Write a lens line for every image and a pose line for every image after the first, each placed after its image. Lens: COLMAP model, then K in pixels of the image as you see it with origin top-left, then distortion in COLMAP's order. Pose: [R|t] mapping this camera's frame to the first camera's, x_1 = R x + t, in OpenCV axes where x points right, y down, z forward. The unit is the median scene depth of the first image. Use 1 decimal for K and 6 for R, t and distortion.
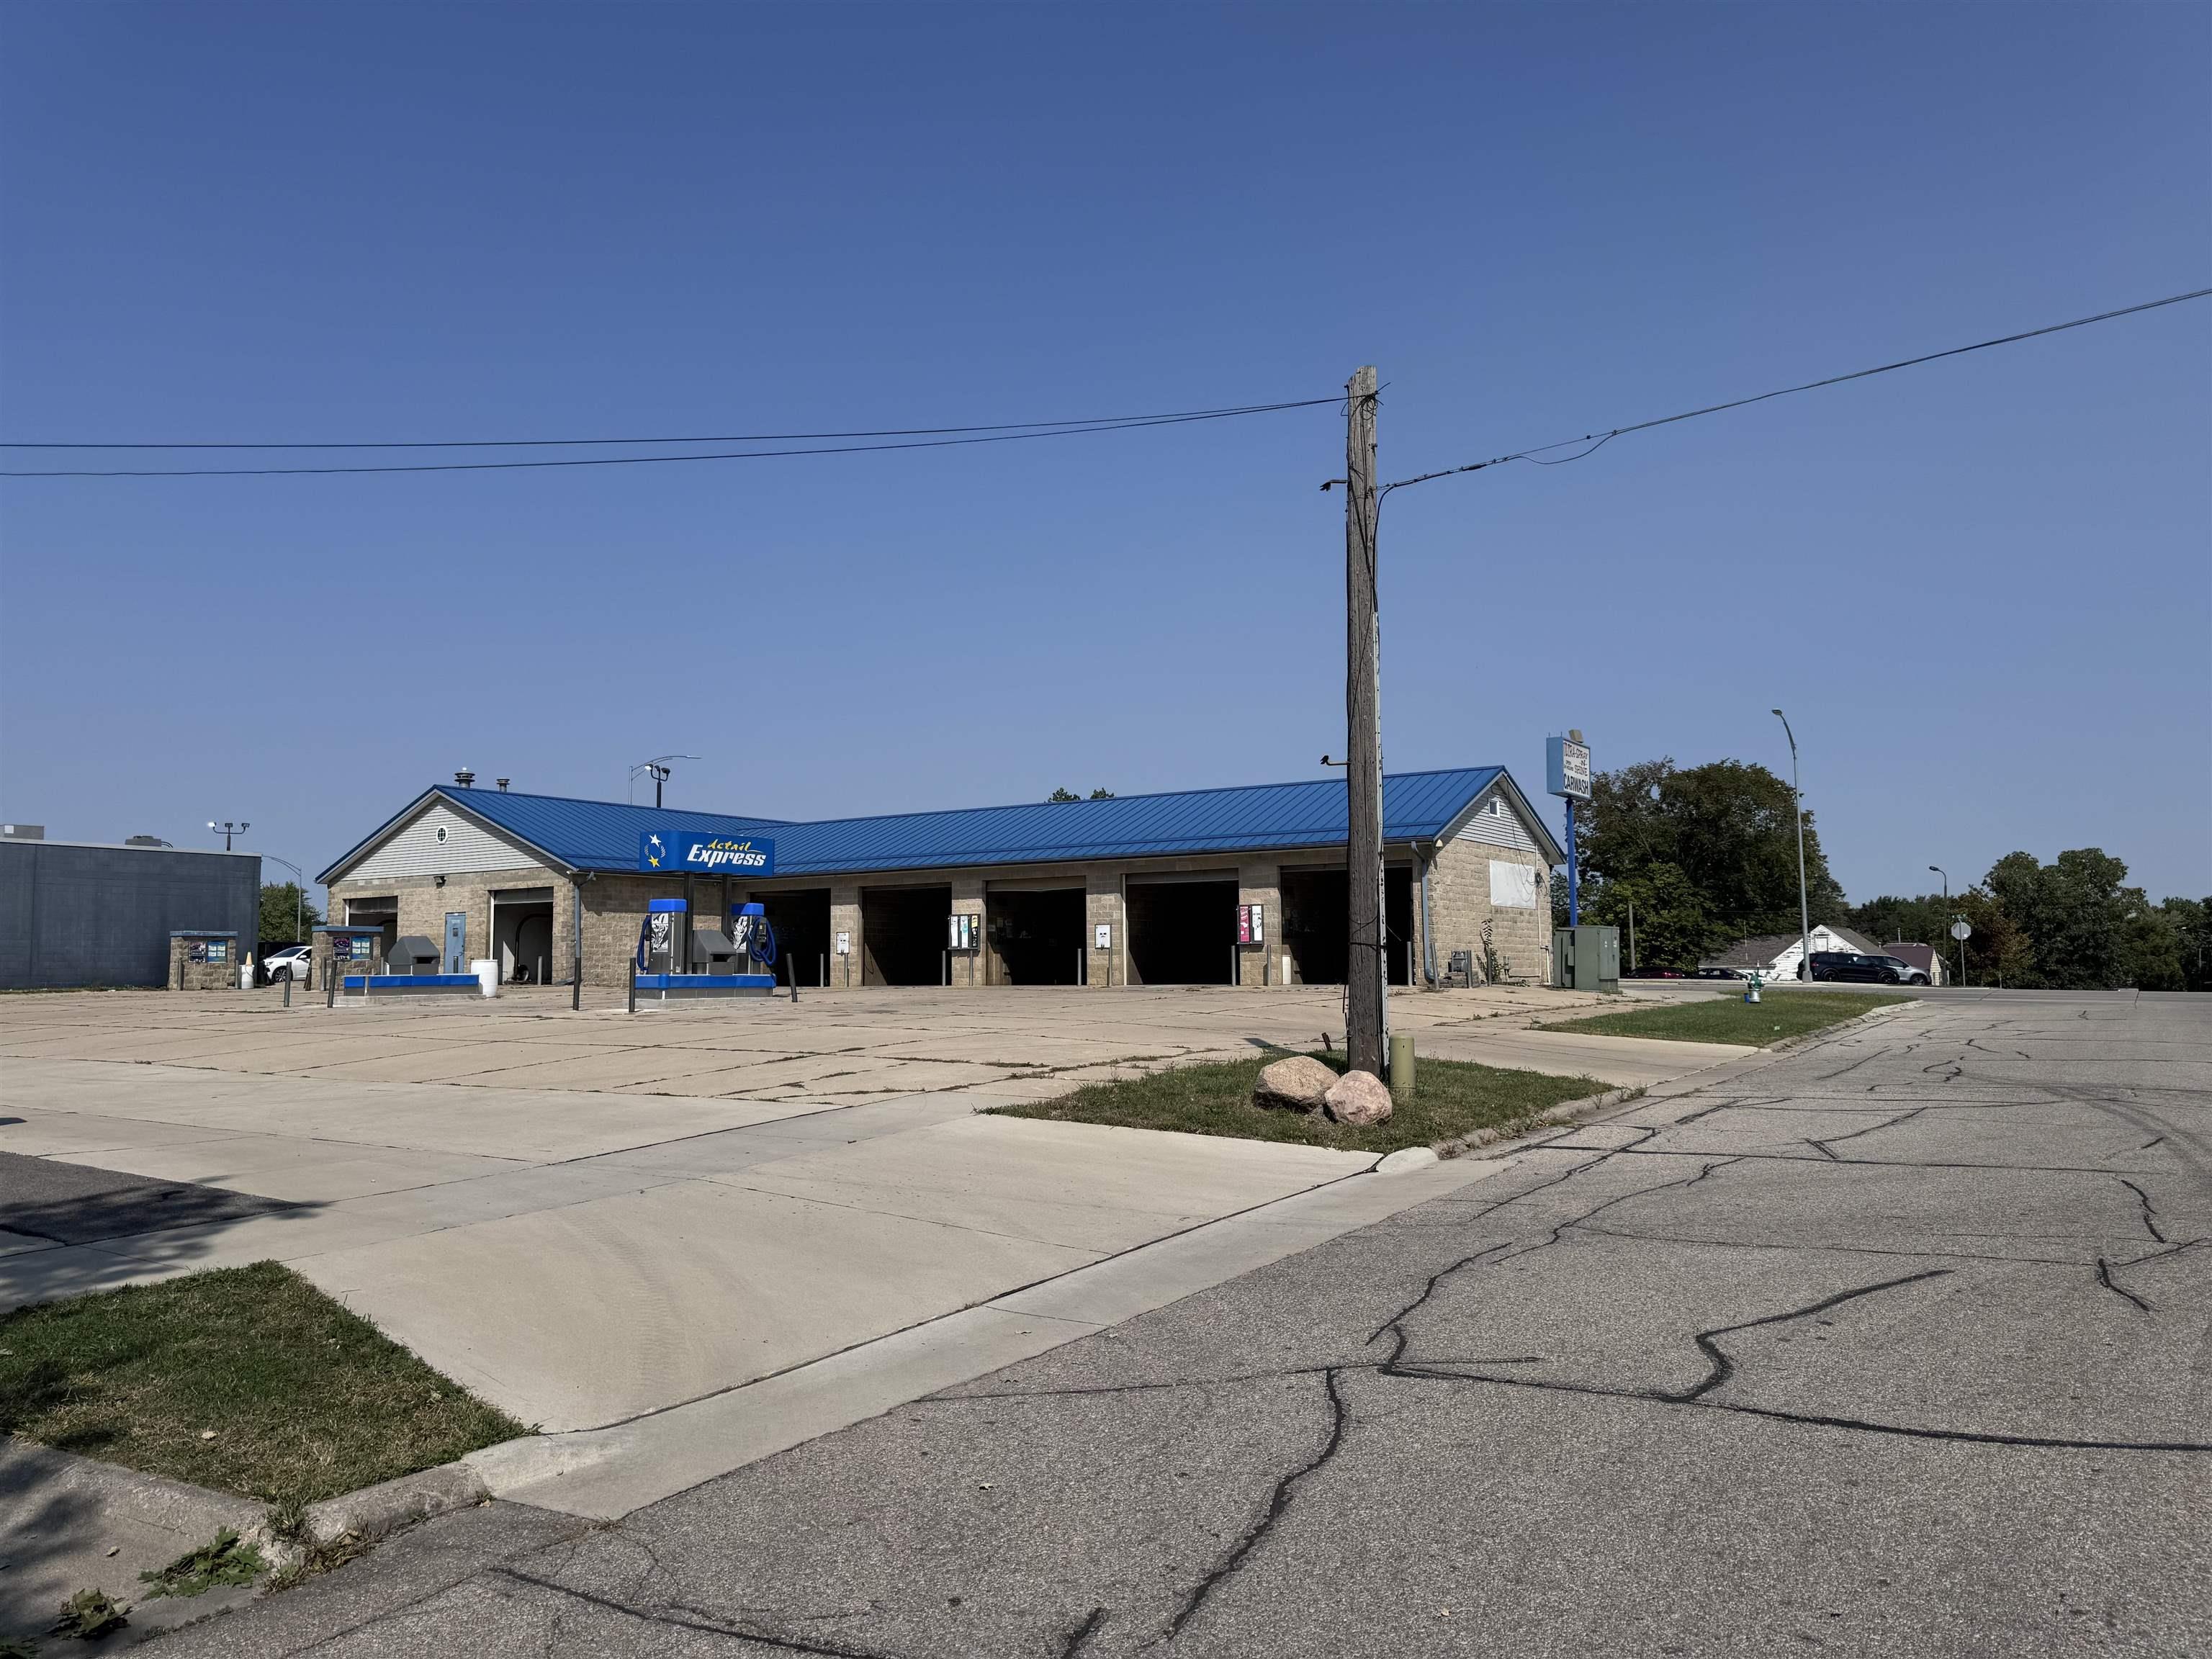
lens RADIAL K [[1531.2, 0, 1102.0], [0, 1531.2, 826.6], [0, 0, 1]] dist [0.155354, -0.259282]
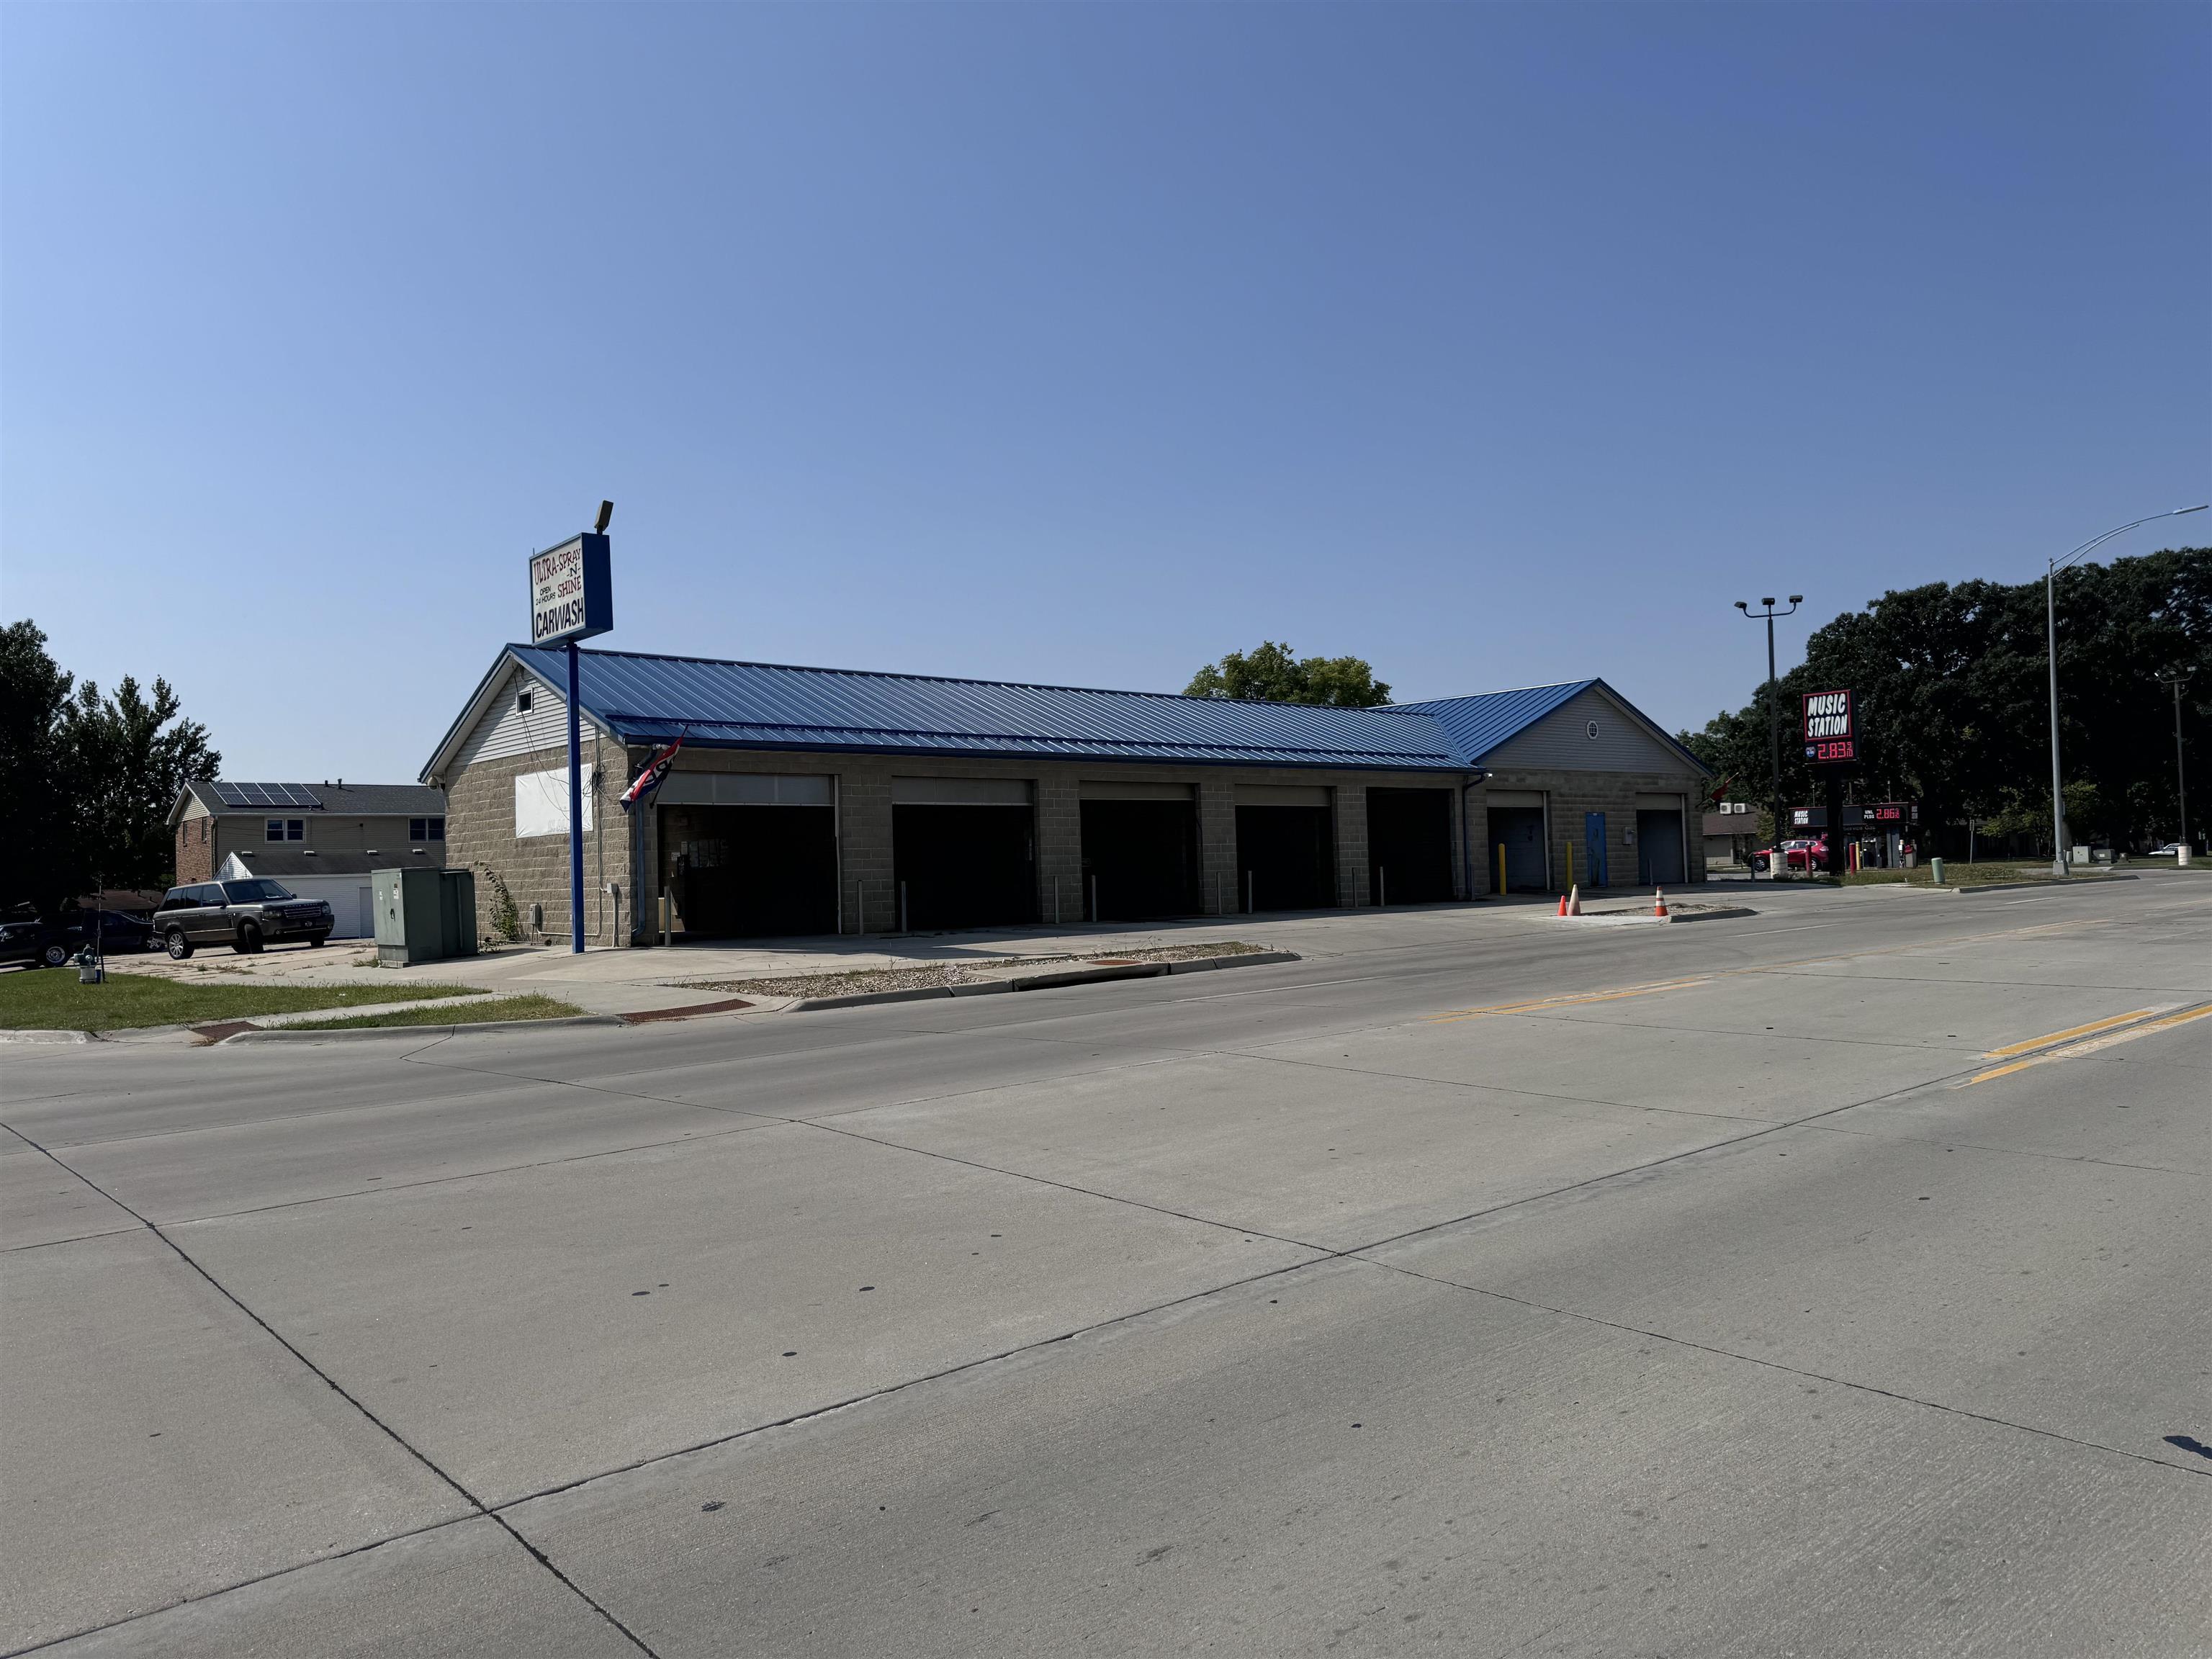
lens RADIAL K [[1535.1, 0, 1107.8], [0, 1535.1, 822.6], [0, 0, 1]] dist [0.104561, -0.123795]
pose [[-0.273489, -0.014541, -0.961765, 0.806789], [0.120739, 0.991458, -0.049323, 0.103871], [0.954267, -0.129612, -0.269397, 1.333156]]
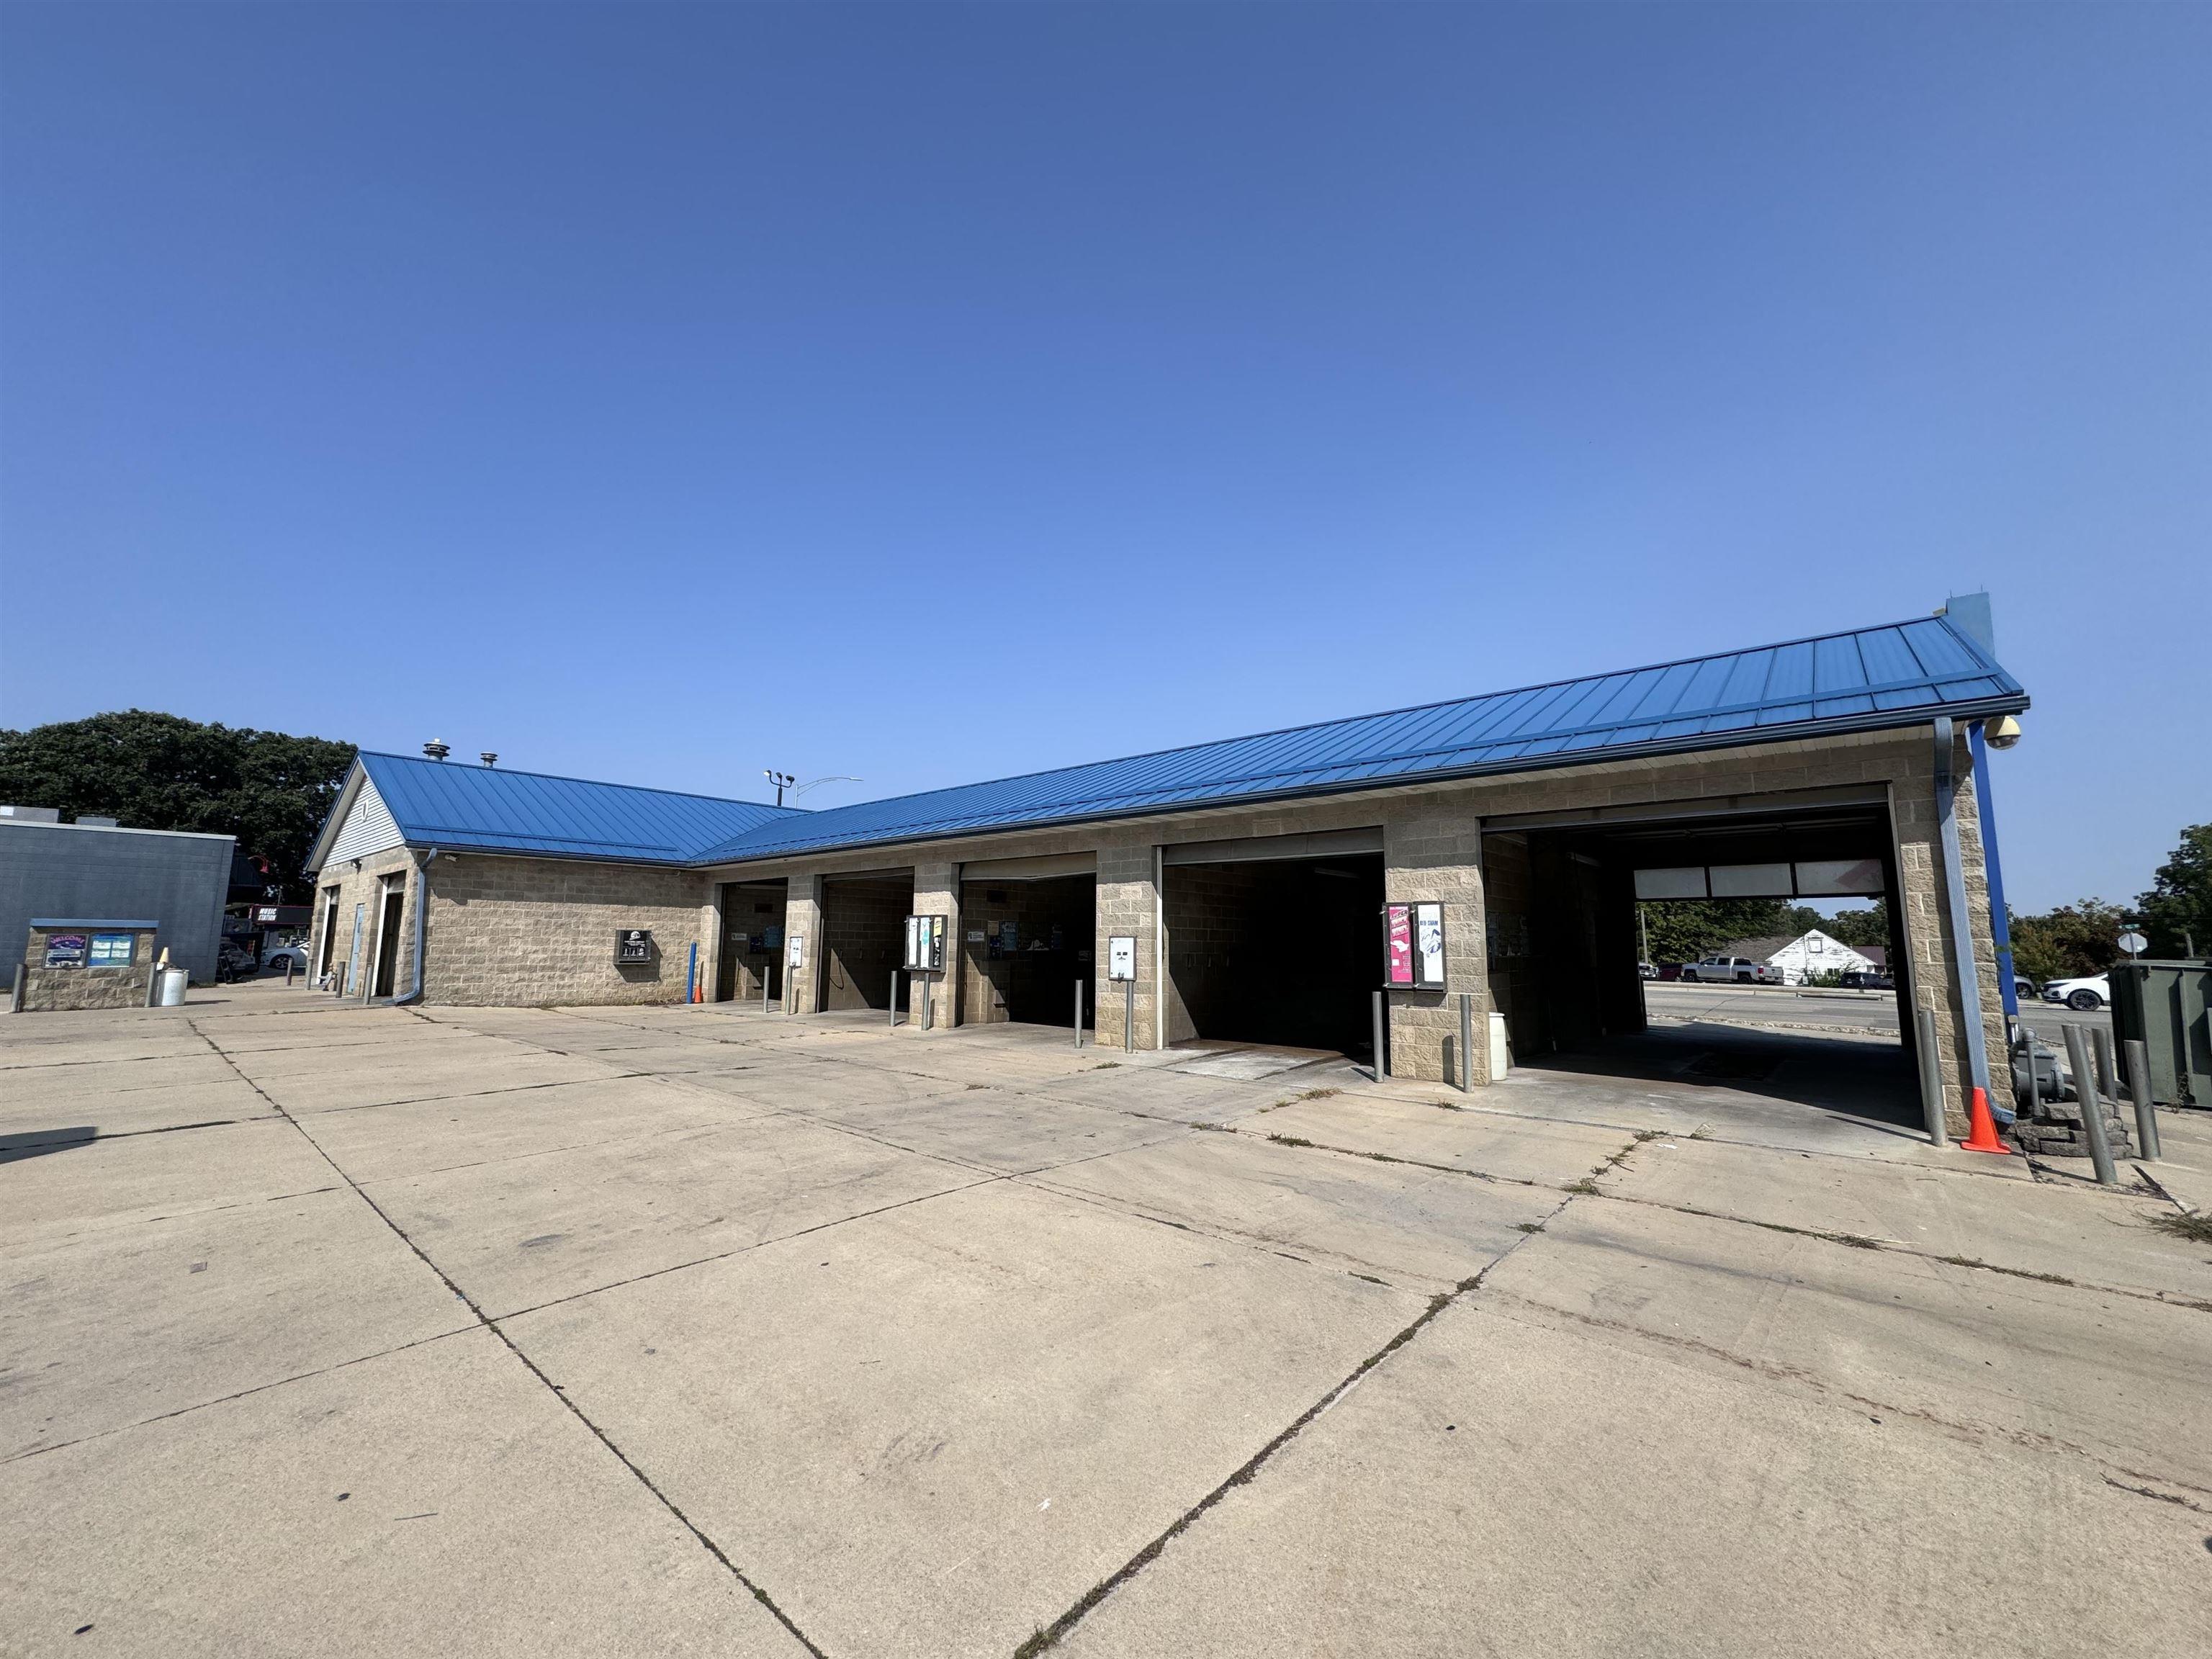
lens RADIAL K [[879.7, 0, 1107.0], [0, 879.7, 821.4], [0, 0, 1]] dist [-0.000602, -0.000231]
pose [[0.990601, -0.003033, -0.136750, 0.036893], [-0.003431, 0.998888, -0.047011, 0.034865], [0.136740, 0.047038, 0.989490, 0.641673]]
